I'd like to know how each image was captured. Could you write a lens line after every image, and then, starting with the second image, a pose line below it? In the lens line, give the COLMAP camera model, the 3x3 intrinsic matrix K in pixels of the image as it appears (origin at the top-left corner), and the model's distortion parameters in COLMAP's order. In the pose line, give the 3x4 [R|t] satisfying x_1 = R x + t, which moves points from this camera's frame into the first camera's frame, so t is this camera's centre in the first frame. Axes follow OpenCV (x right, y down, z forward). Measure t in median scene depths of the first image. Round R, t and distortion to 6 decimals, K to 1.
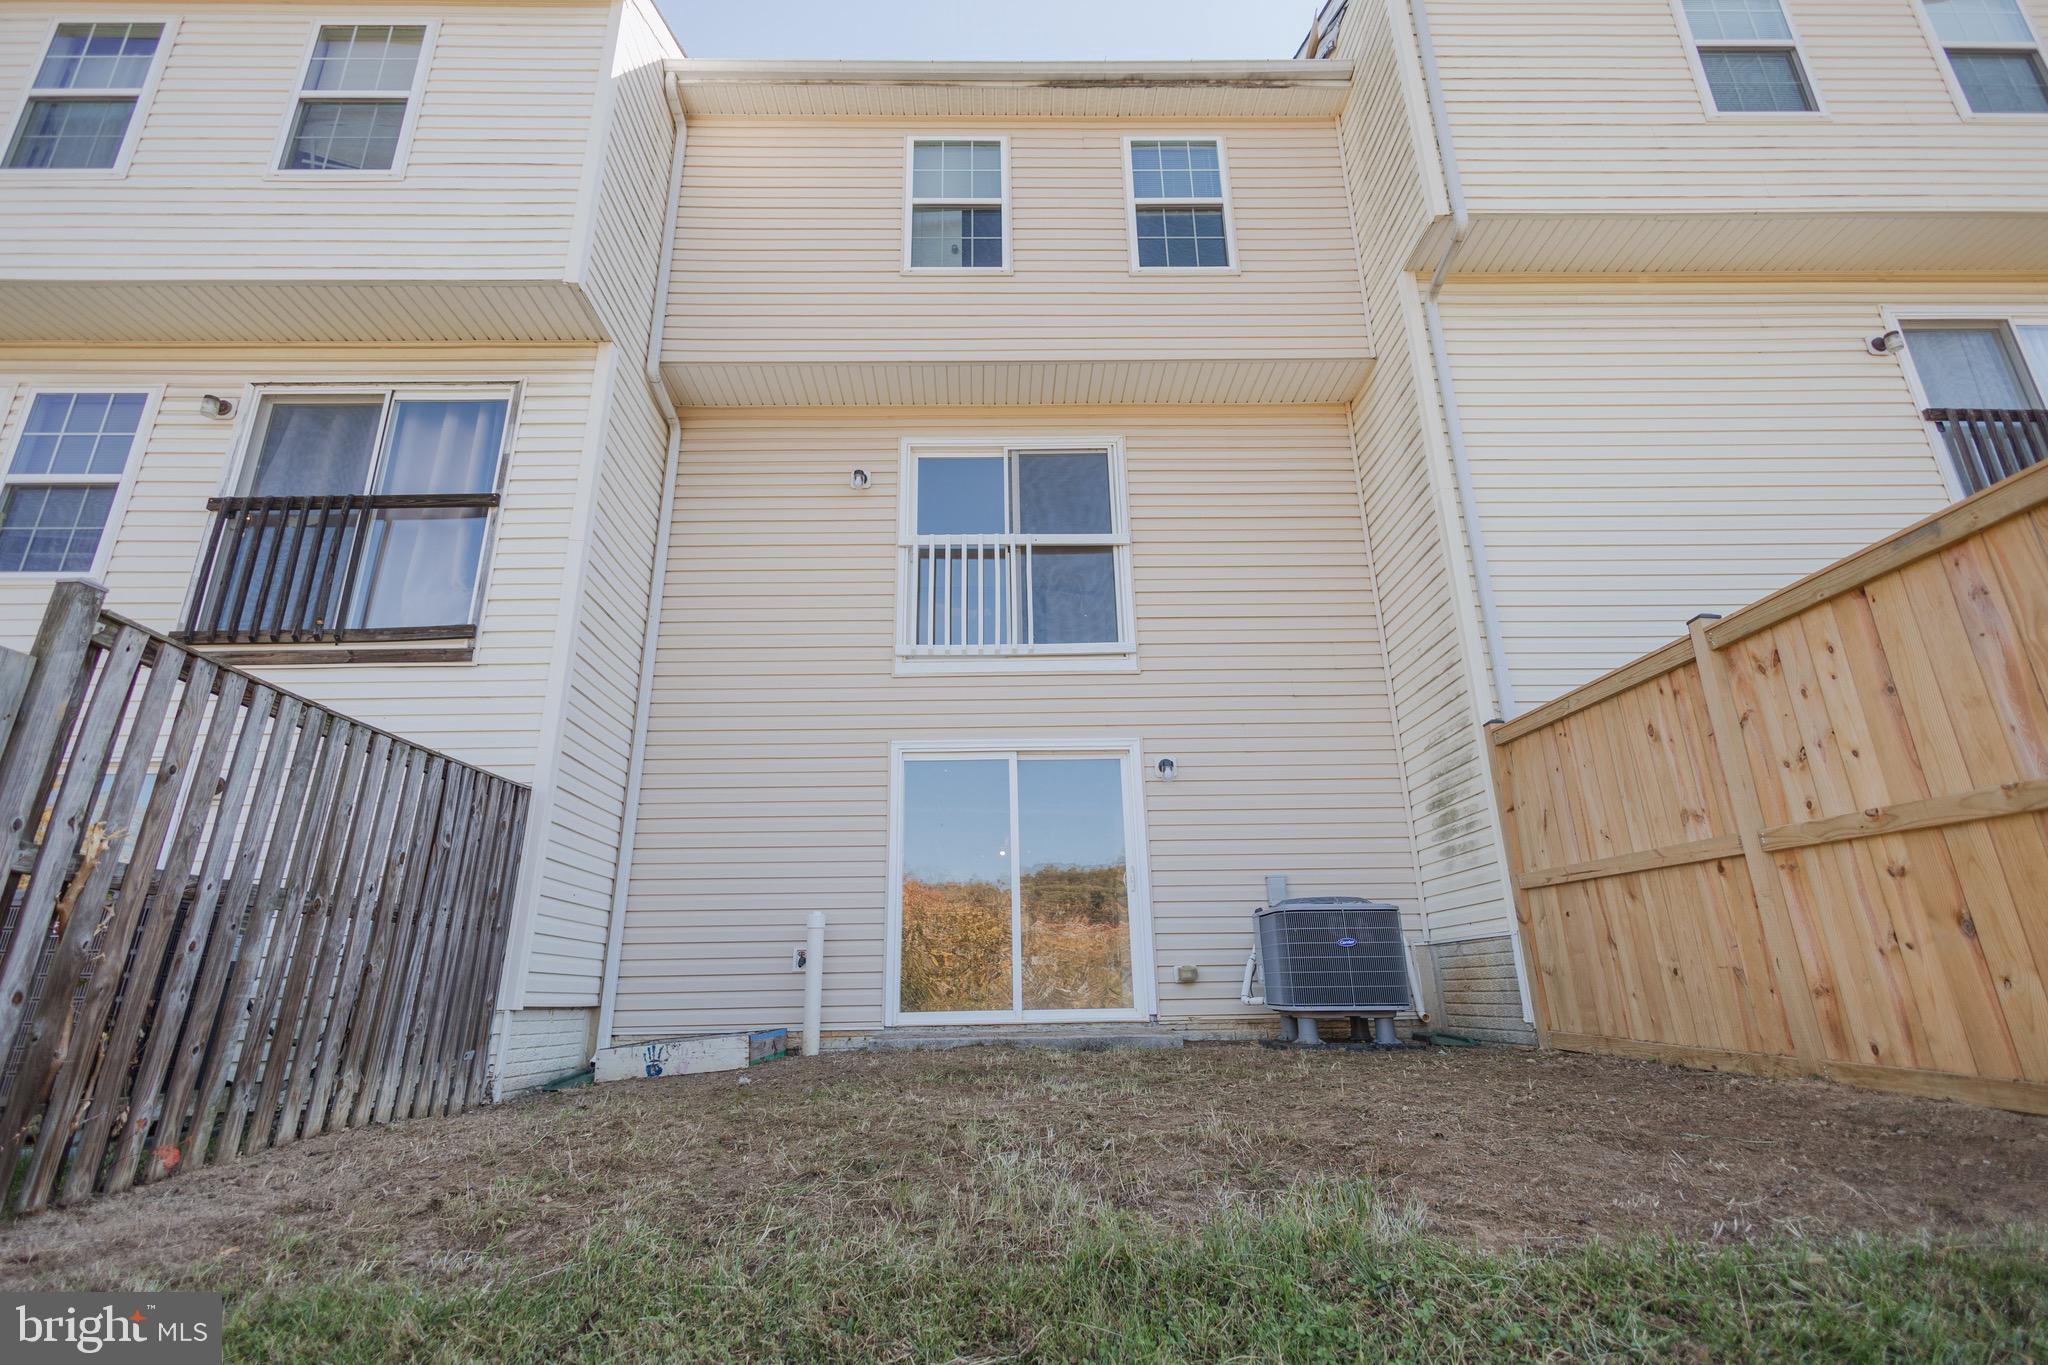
lens RADIAL K [[935.4, 0, 1024.0], [0, 935.4, 677.4], [0, 0, 1]] dist [0.013739, 0.000160]
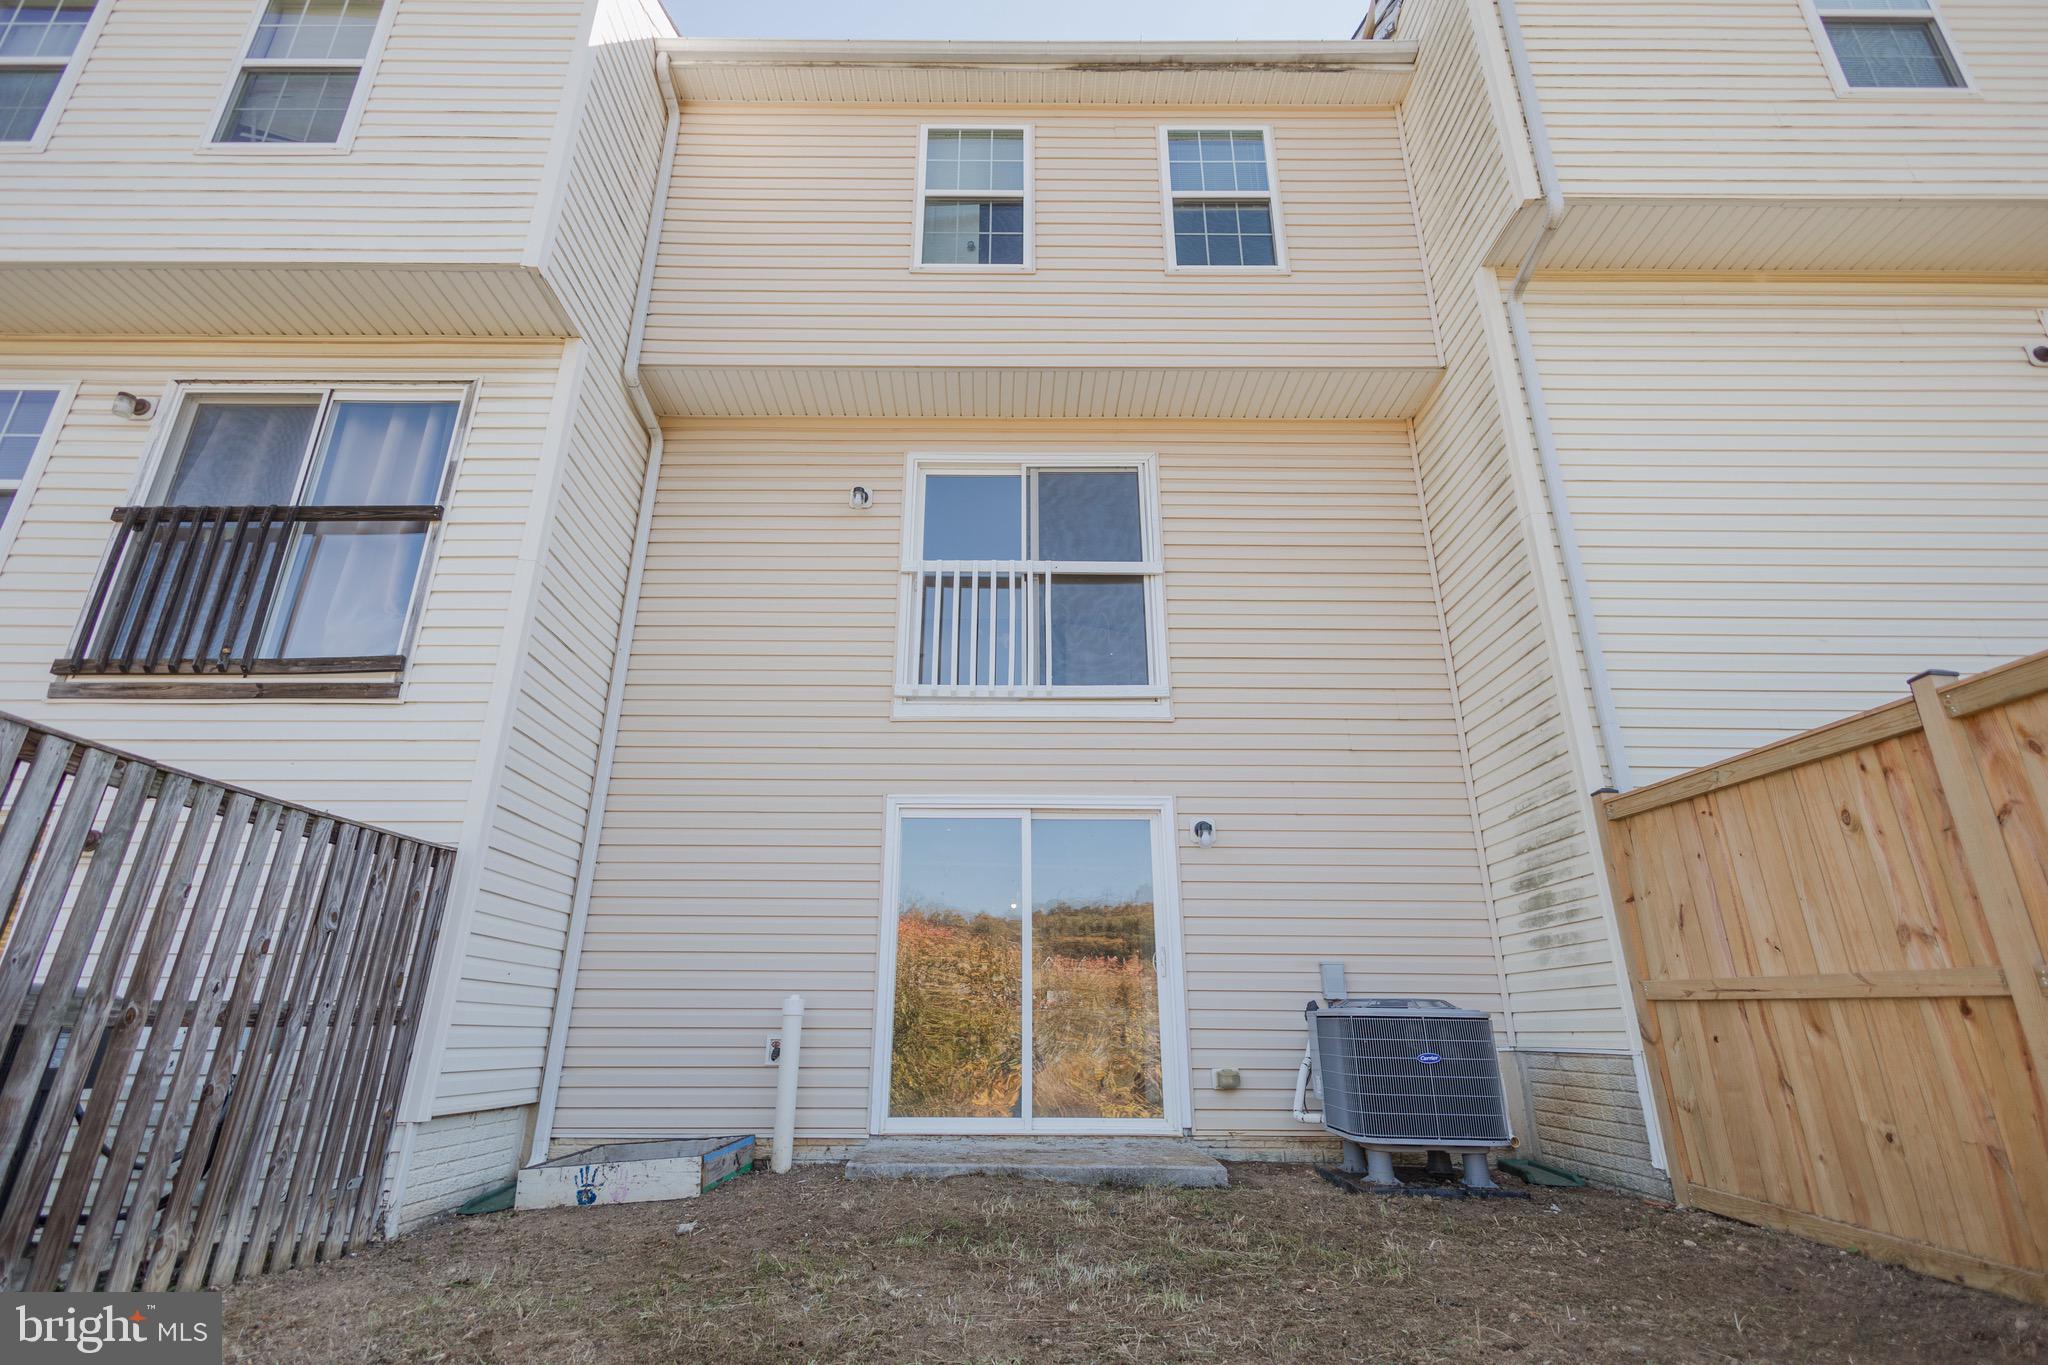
lens RADIAL K [[962.0, 0, 1024.2], [0, 962.0, 682.7], [0, 0, 1]] dist [0.000851, -0.000240]
pose [[0.999733, 0.015283, -0.017308, -0.000165], [-0.015814, 0.999395, -0.030977, -0.011983], [0.016824, 0.031243, 0.999370, 0.118570]]
